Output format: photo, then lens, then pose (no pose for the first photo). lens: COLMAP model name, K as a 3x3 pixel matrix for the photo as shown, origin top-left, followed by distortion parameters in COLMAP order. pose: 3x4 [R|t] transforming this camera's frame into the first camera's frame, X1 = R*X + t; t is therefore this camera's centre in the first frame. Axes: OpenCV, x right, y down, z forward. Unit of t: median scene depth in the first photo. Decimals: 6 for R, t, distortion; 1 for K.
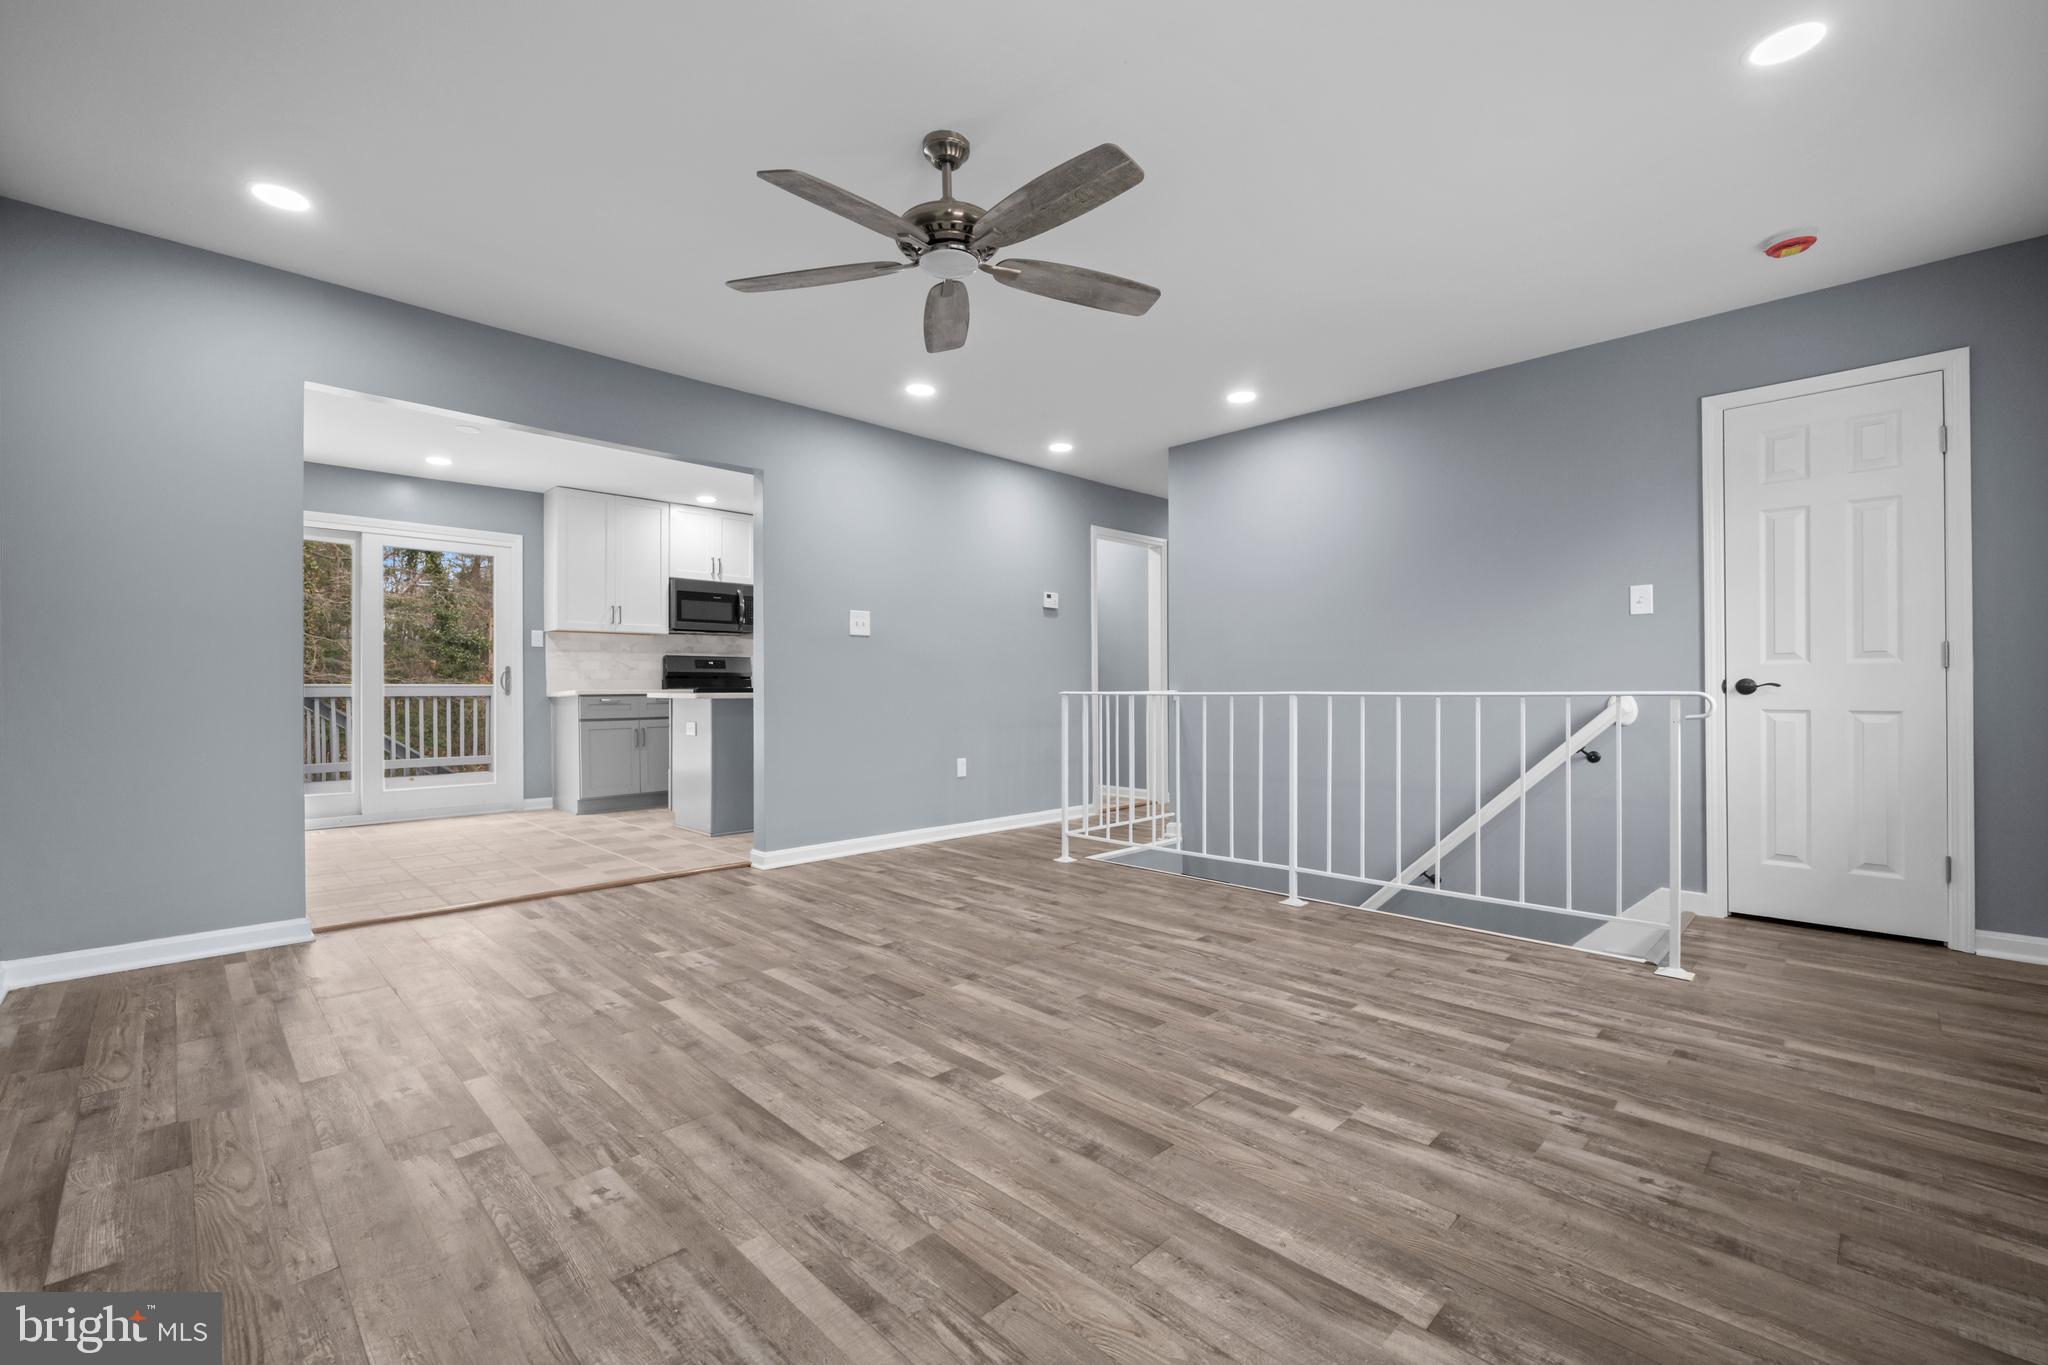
lens RADIAL K [[841.0, 0, 1019.2], [0, 841.0, 688.0], [0, 0, 1]] dist [-0.000279, 0.000054]
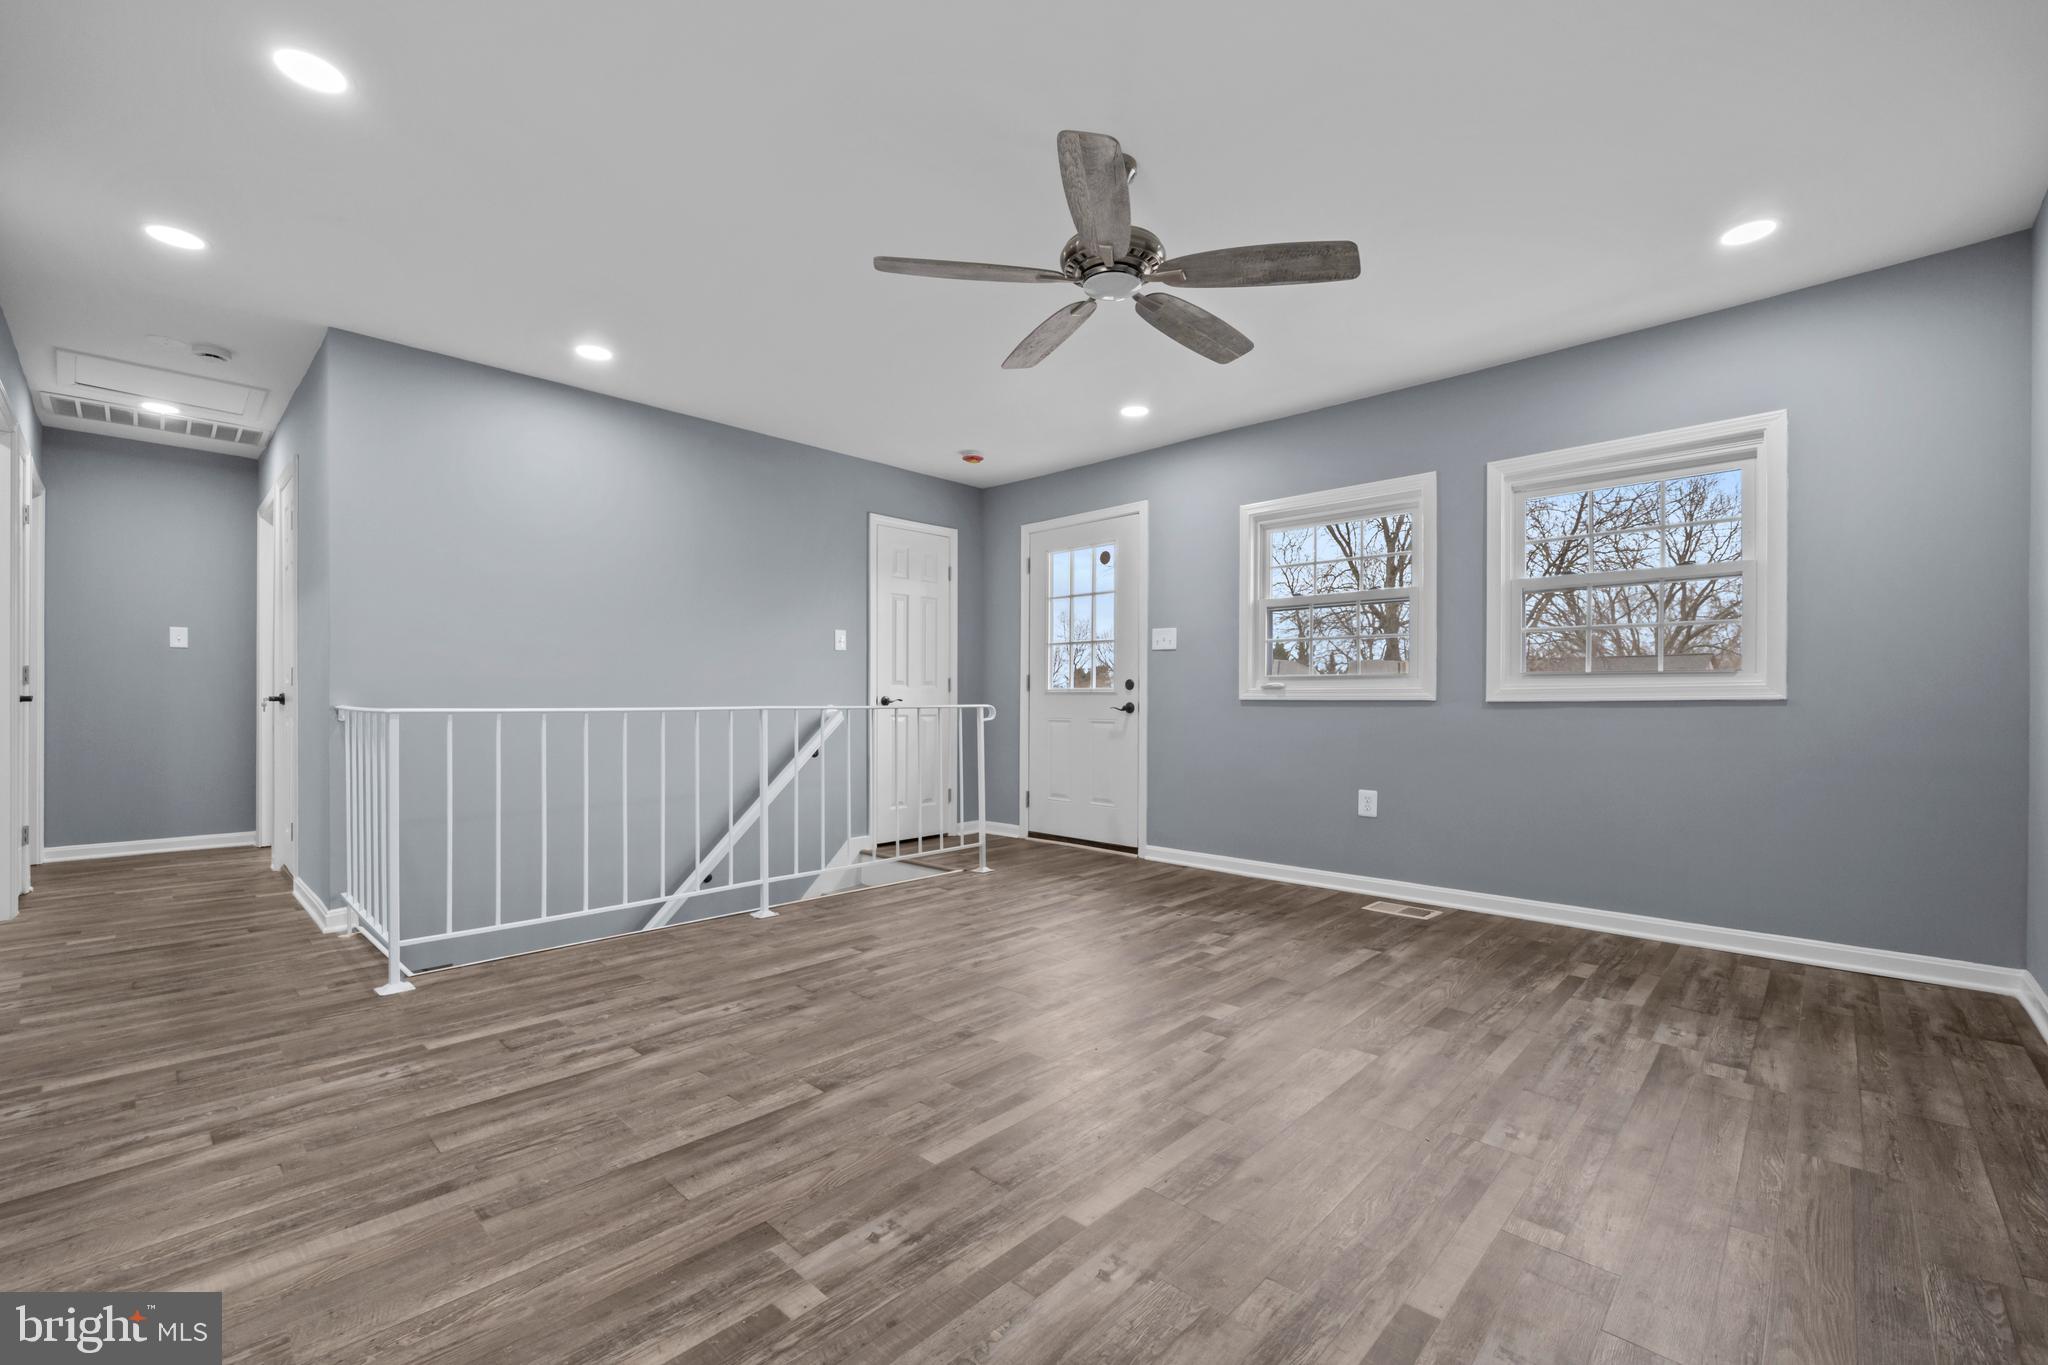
lens RADIAL K [[841.0, 0, 1019.2], [0, 841.0, 688.0], [0, 0, 1]] dist [-0.000279, 0.000054]
pose [[-0.008117, 0.014304, 0.999865, -0.846977], [-0.003190, 0.999892, -0.014330, -0.004931], [-0.999962, -0.003306, -0.008071, 0.858202]]
